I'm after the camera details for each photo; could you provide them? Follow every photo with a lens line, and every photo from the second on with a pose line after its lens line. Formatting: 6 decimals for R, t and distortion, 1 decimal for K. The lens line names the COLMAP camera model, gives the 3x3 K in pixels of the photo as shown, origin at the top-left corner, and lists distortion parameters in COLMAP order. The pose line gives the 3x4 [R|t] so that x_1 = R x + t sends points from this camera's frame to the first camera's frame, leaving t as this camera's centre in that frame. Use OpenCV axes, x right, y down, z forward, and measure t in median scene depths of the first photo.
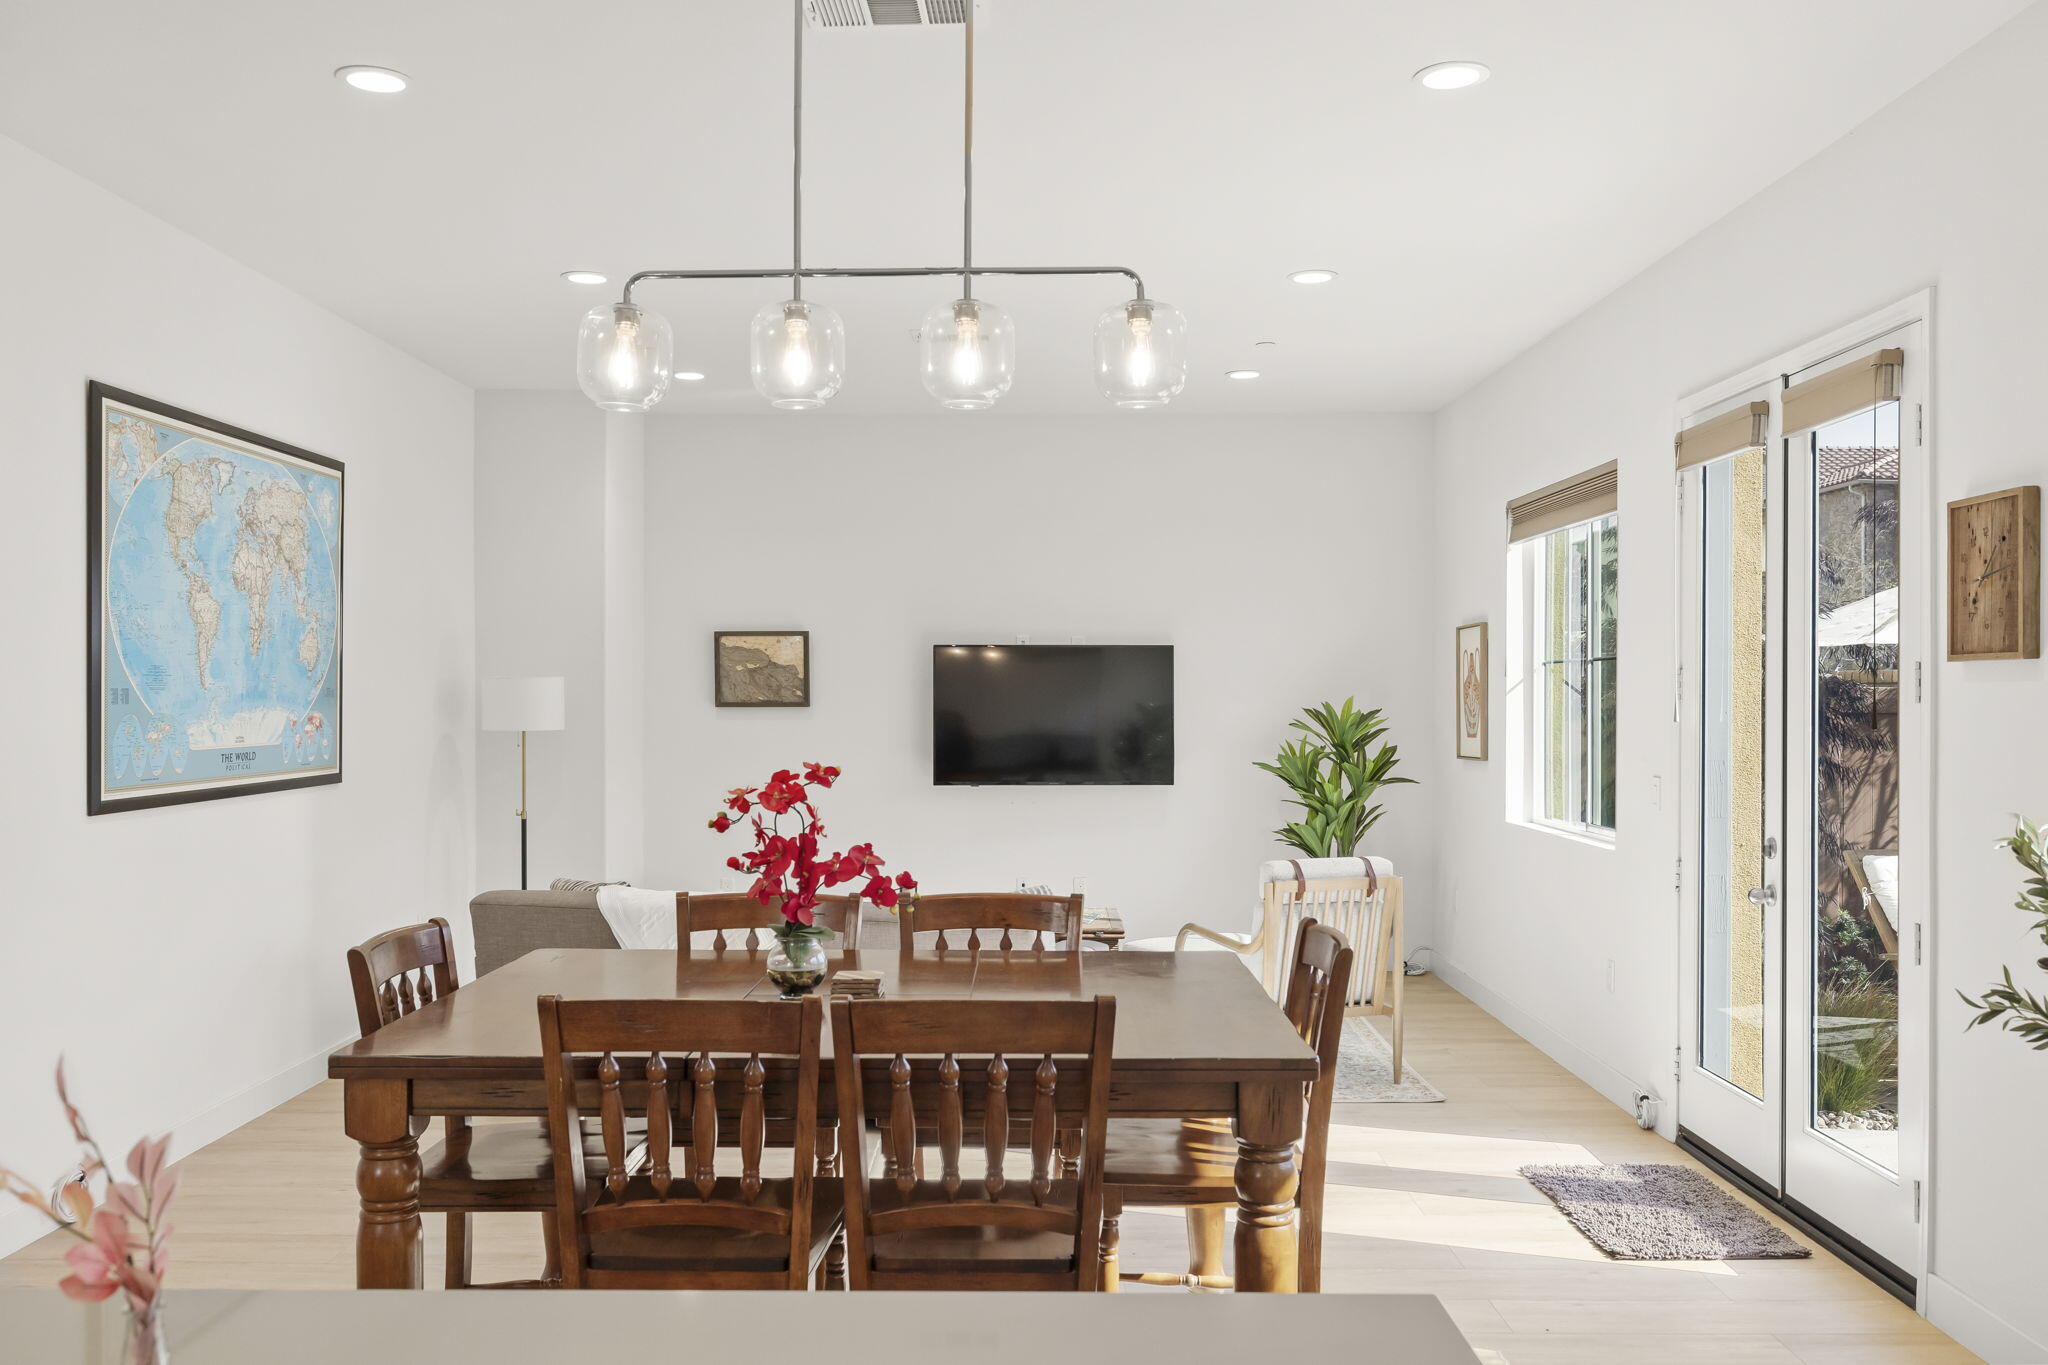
lens RADIAL K [[1675.3, 0, 1019.1], [0, 1675.3, 700.3], [0, 0, 1]] dist [0.003648, -0.004524]
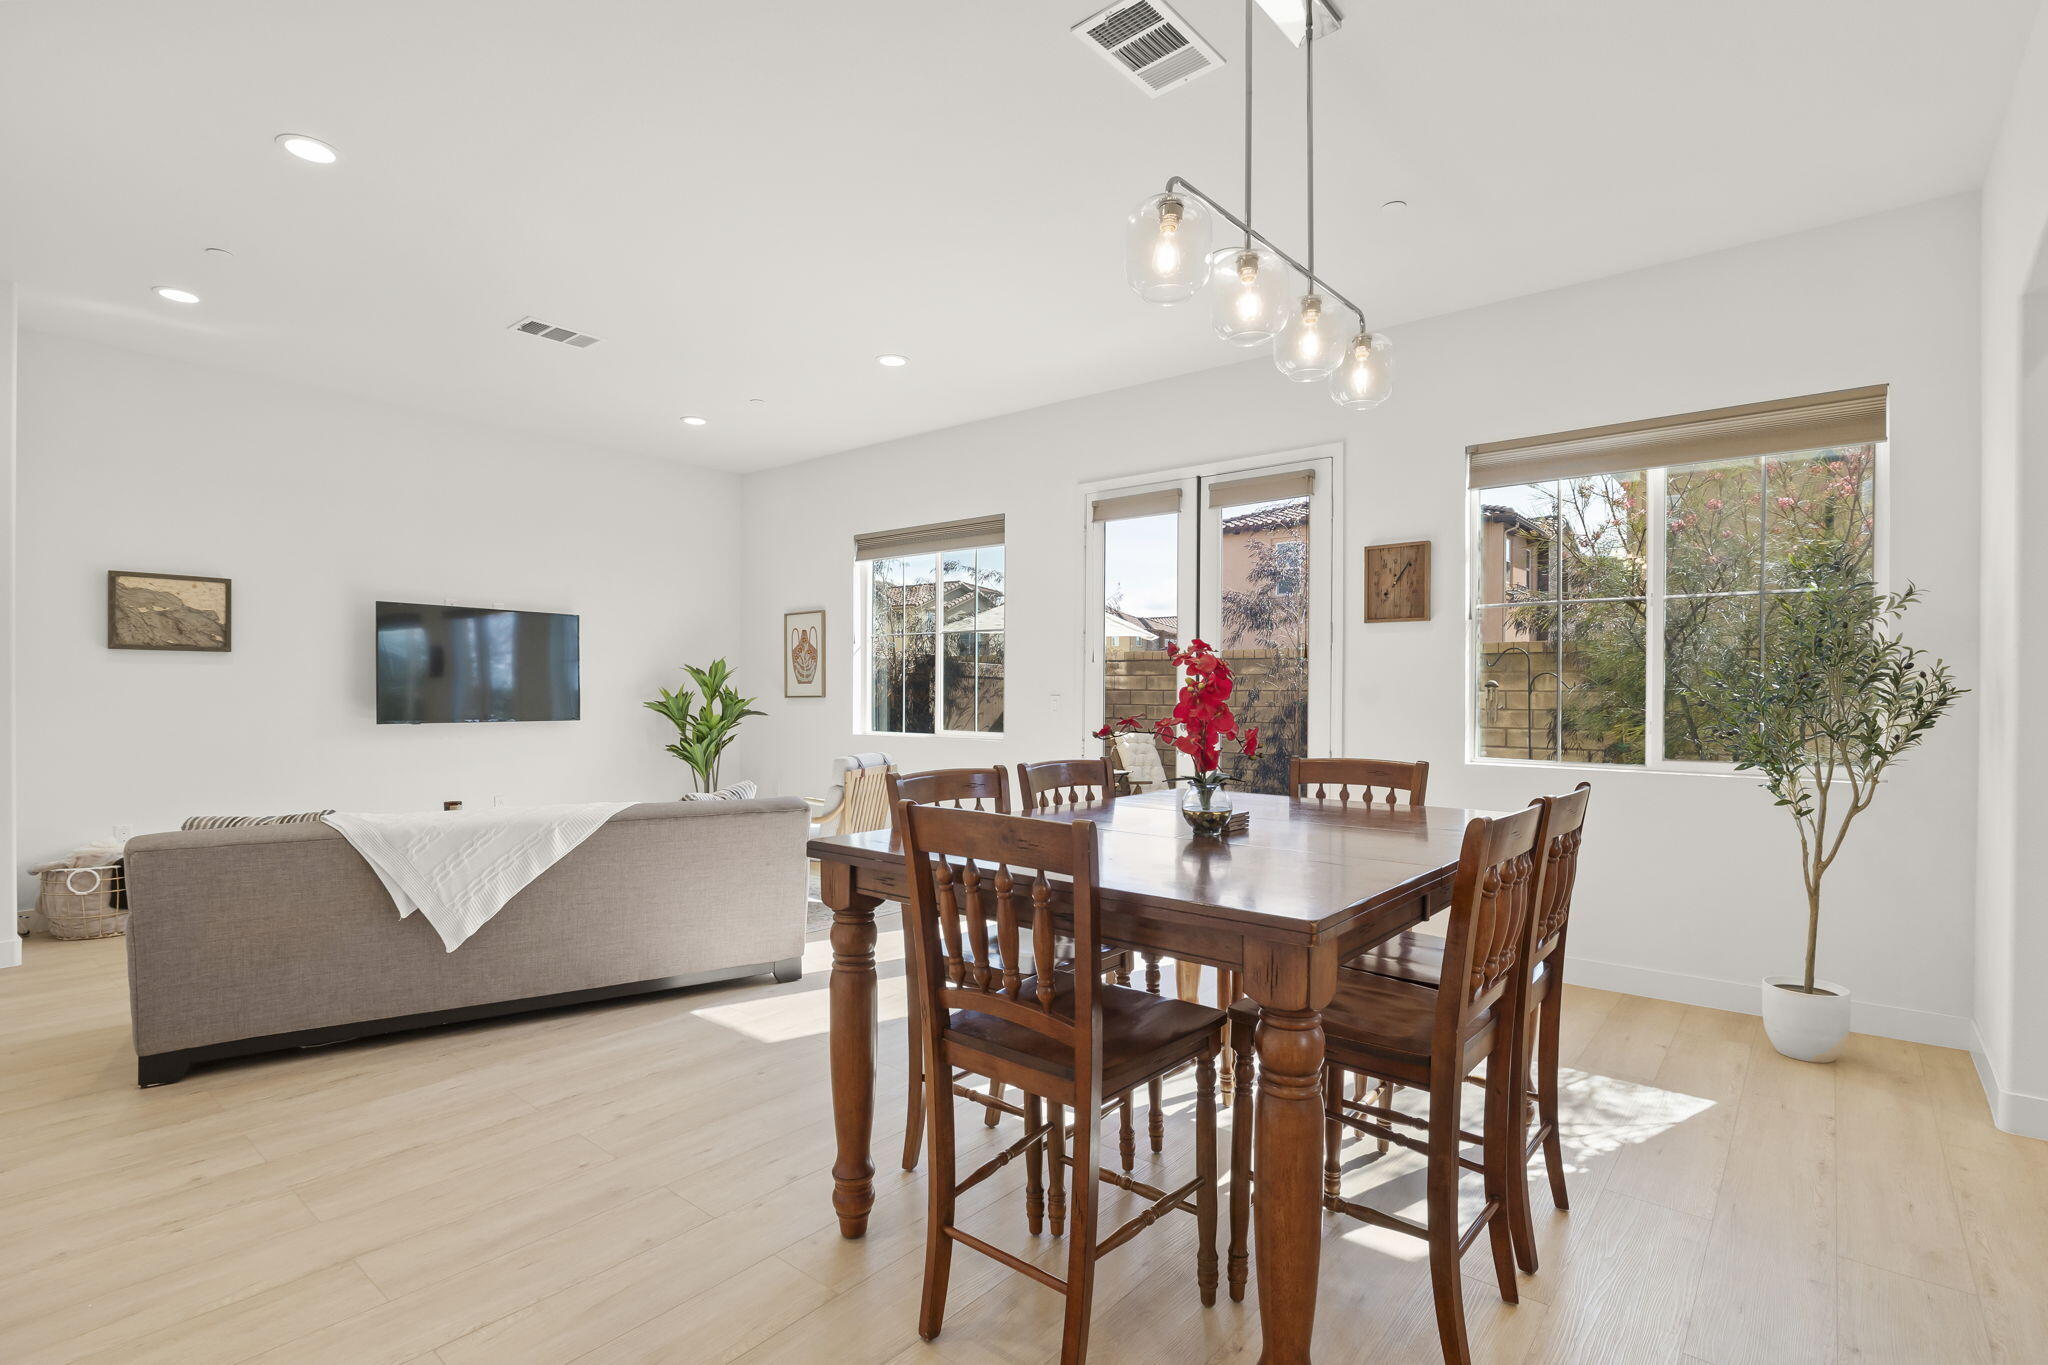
lens RADIAL K [[969.8, 0, 1016.0], [0, 969.8, 704.3], [0, 0, 1]] dist [-0.002479, -0.000292]
pose [[0.639463, -0.005131, 0.768805, -0.278527], [-0.003657, 0.999946, 0.009715, 0.029163], [-0.768813, -0.009024, 0.639410, 0.241350]]
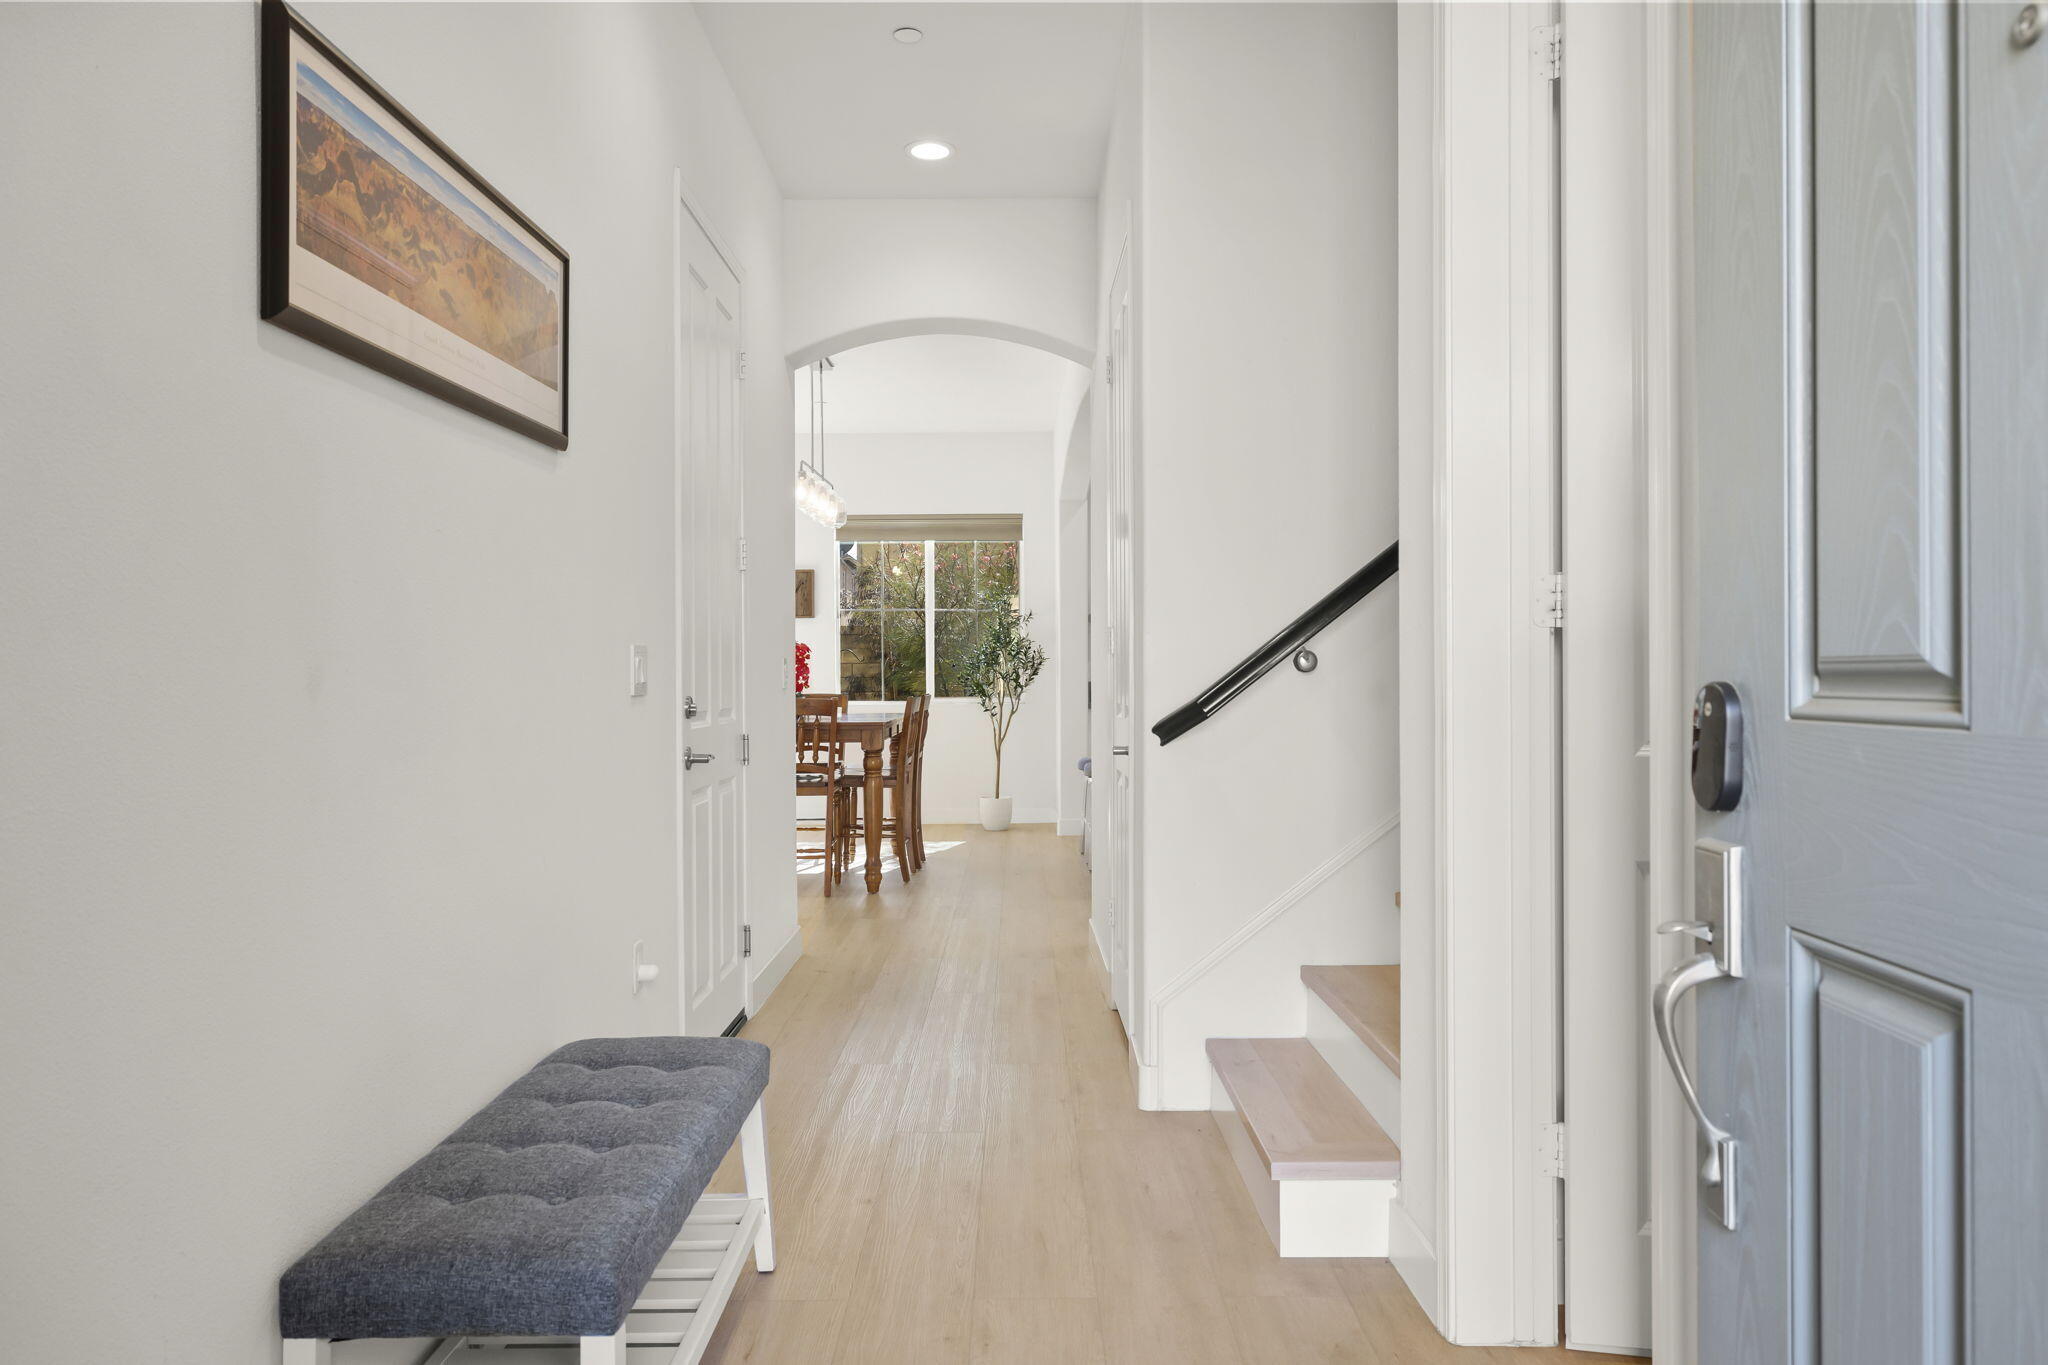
lens RADIAL K [[1675.3, 0, 1019.1], [0, 1675.3, 700.3], [0, 0, 1]] dist [0.003648, -0.004524]
pose [[0.001150, -0.003490, 0.999993, -1.151250], [0.004323, 0.999985, 0.003485, 0.054947], [-0.999990, 0.004319, 0.001165, 0.224389]]
